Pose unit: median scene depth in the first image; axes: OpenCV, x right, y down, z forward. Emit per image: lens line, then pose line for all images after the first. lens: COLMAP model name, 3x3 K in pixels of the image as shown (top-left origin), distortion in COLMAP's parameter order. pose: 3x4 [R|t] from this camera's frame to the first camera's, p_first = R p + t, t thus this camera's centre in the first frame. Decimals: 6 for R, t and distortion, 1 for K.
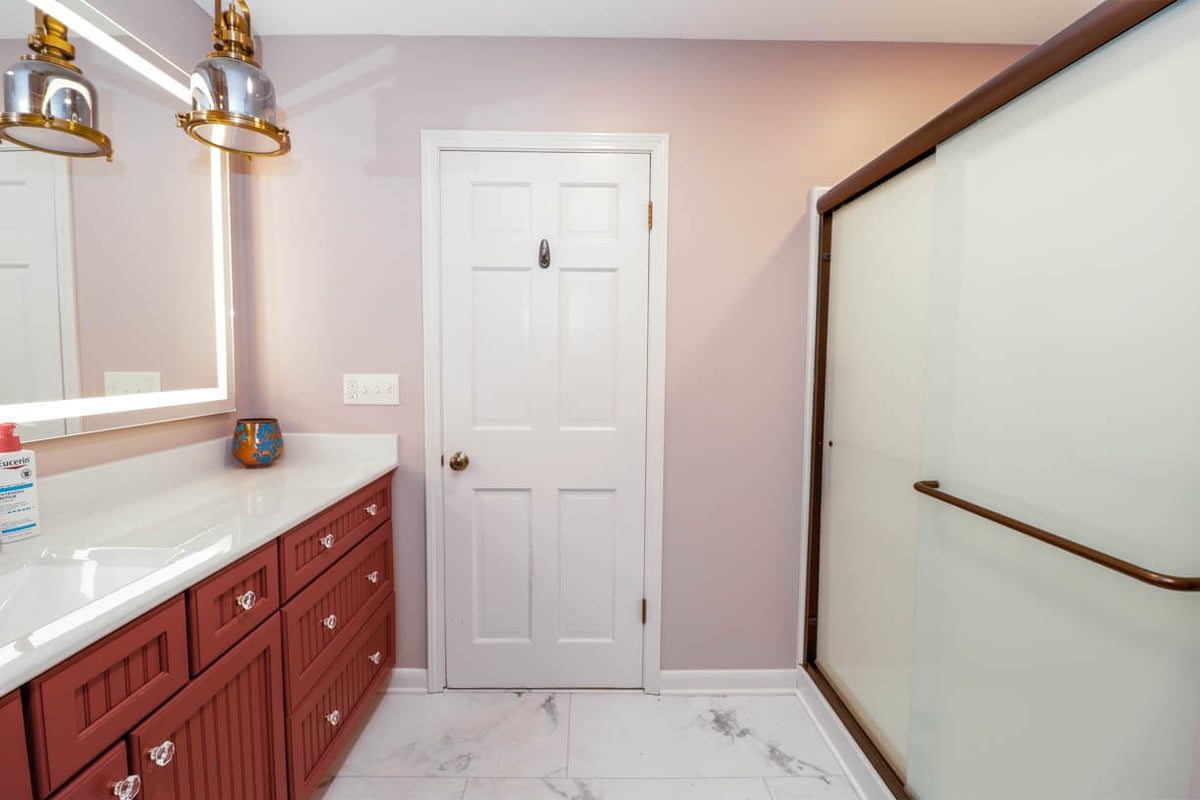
lens RADIAL K [[561.2, 0, 600.0], [0, 561.2, 400.0], [0, 0, 1]] dist [0.000121, -0.010735]
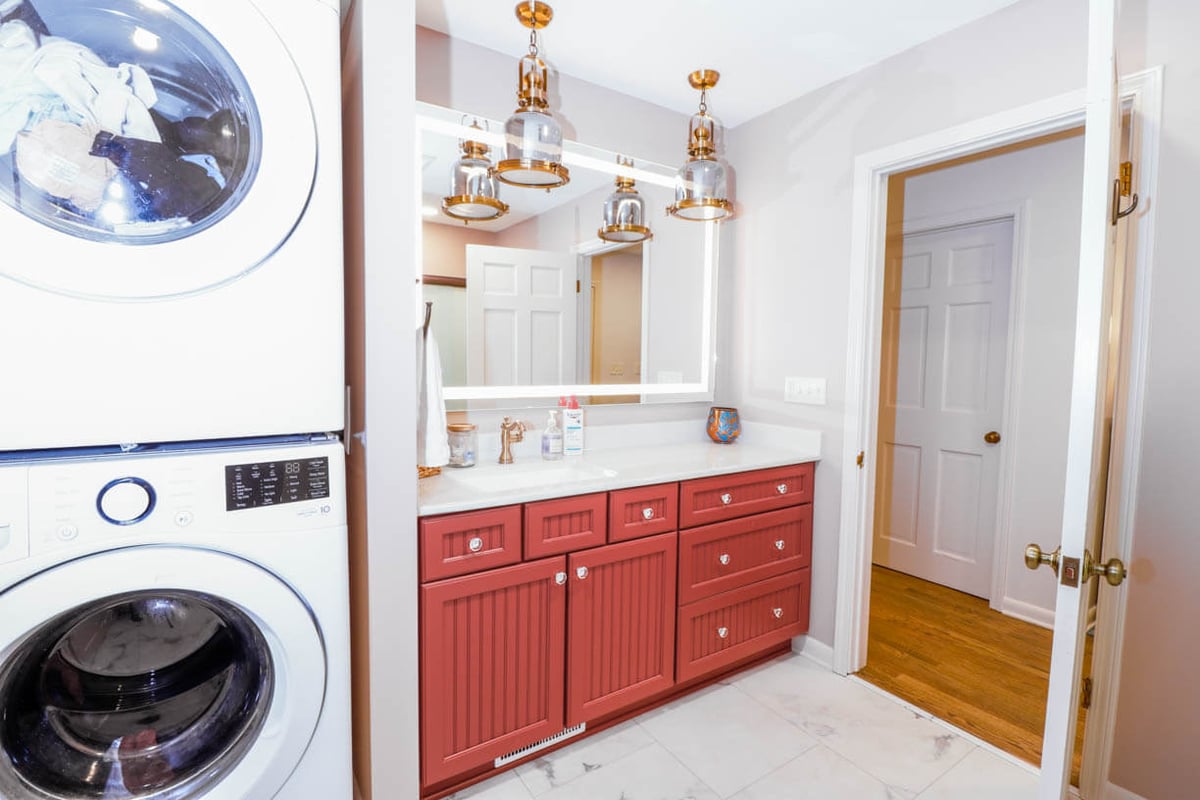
lens RADIAL K [[577.1, 0, 600.0], [0, 577.1, 400.0], [0, 0, 1]] dist [0.000148, 0.000086]
pose [[0.542587, 0.057958, -0.837998, 0.505856], [-0.072354, 0.997134, 0.022116, 0.007328], [0.836878, 0.048633, 0.545225, -0.022187]]
